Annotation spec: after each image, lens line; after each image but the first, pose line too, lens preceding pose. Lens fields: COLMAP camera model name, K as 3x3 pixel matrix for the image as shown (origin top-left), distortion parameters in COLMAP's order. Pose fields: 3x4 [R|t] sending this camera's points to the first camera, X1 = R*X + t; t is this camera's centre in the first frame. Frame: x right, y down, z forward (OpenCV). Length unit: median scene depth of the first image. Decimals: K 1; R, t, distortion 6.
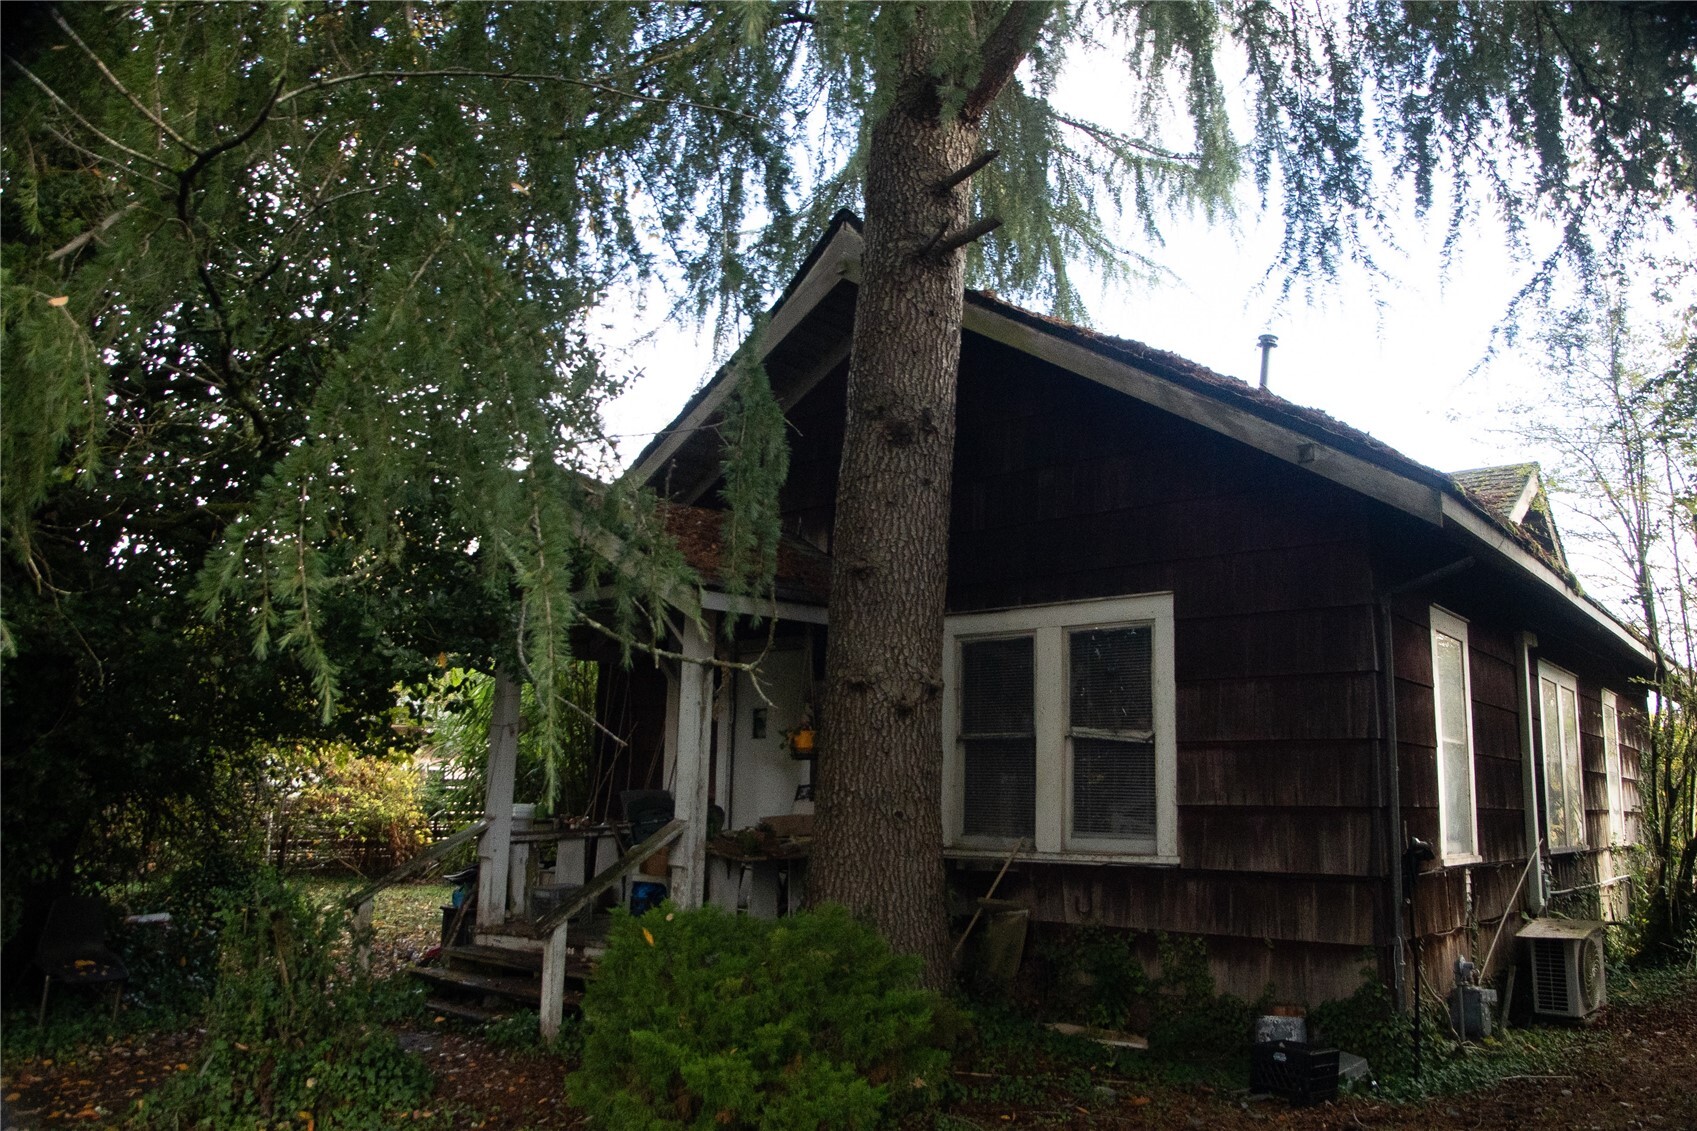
lens RADIAL K [[1268.5, 0, 849.7], [0, 1268.5, 632.8], [0, 0, 1]] dist [-0.119878, 0.097321]
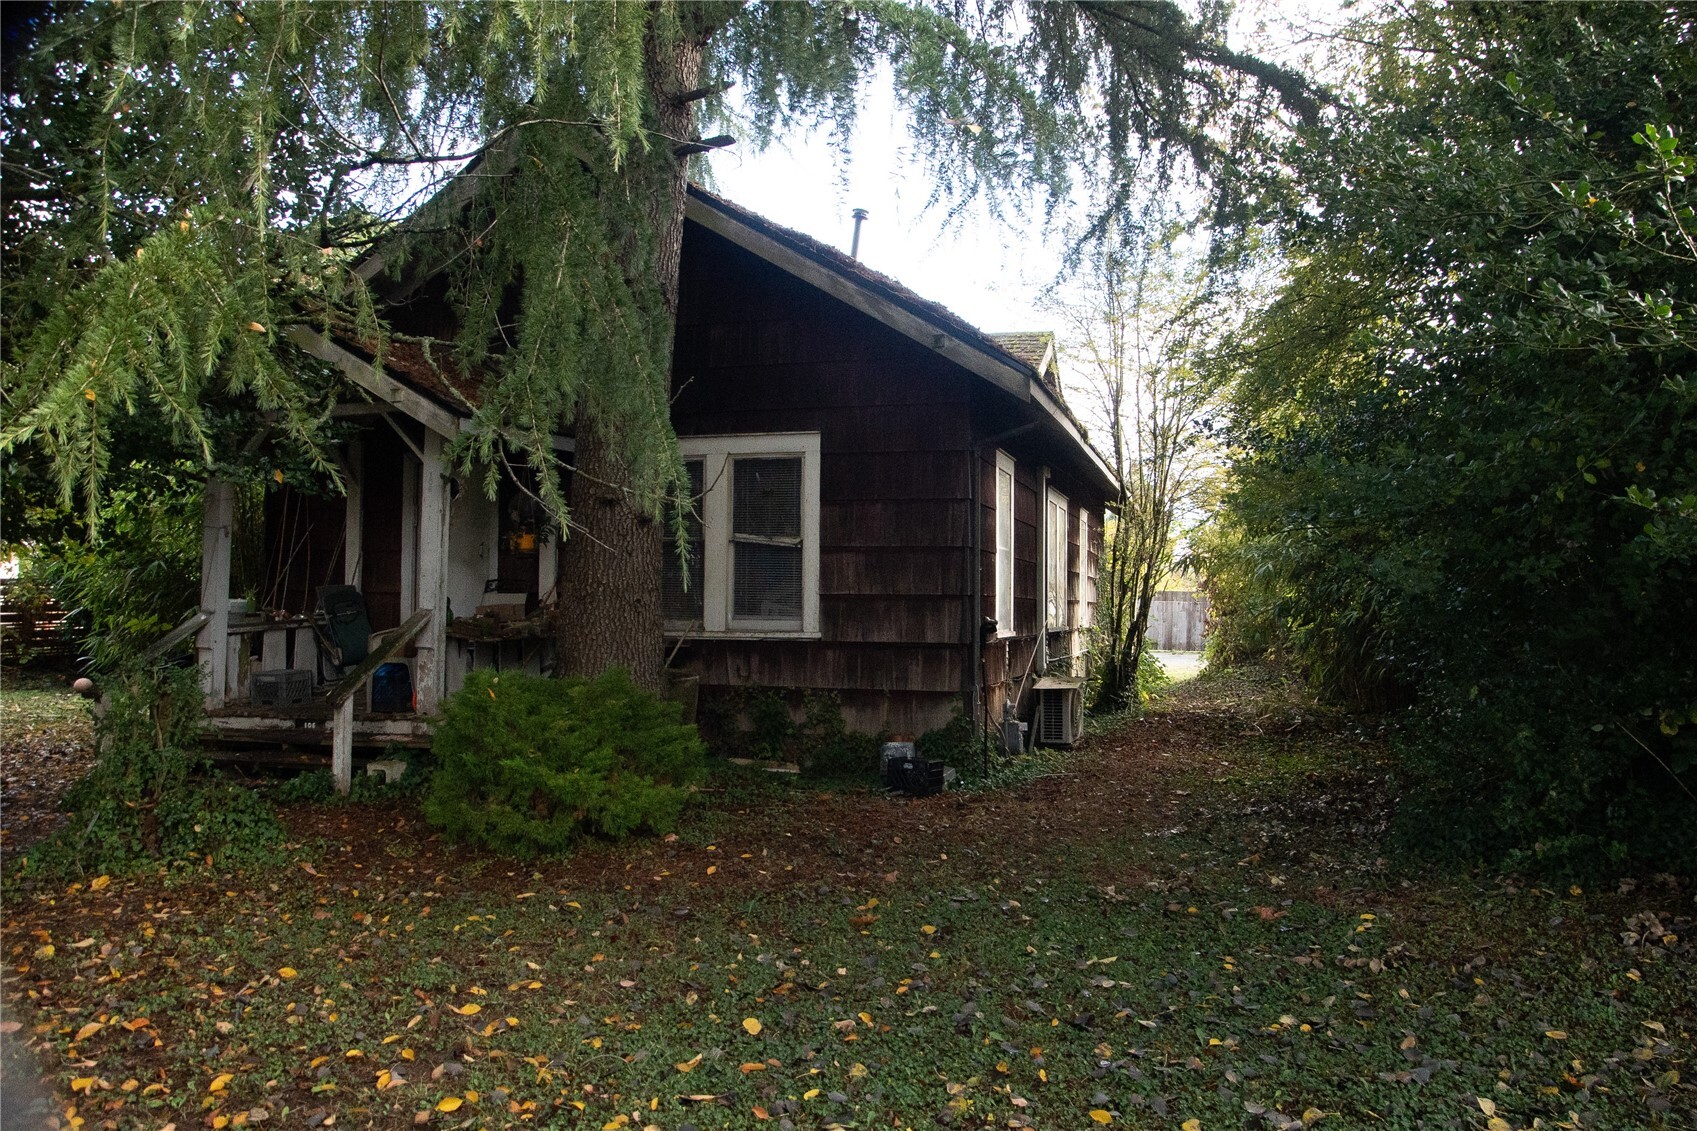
lens RADIAL K [[1268.5, 0, 849.7], [0, 1268.5, 632.8], [0, 0, 1]] dist [-0.119878, 0.097321]
pose [[0.919959, -0.019244, 0.391542, -0.227688], [-0.043878, 0.987463, 0.151629, -0.026265], [-0.389552, -0.156673, 0.907581, -0.229293]]
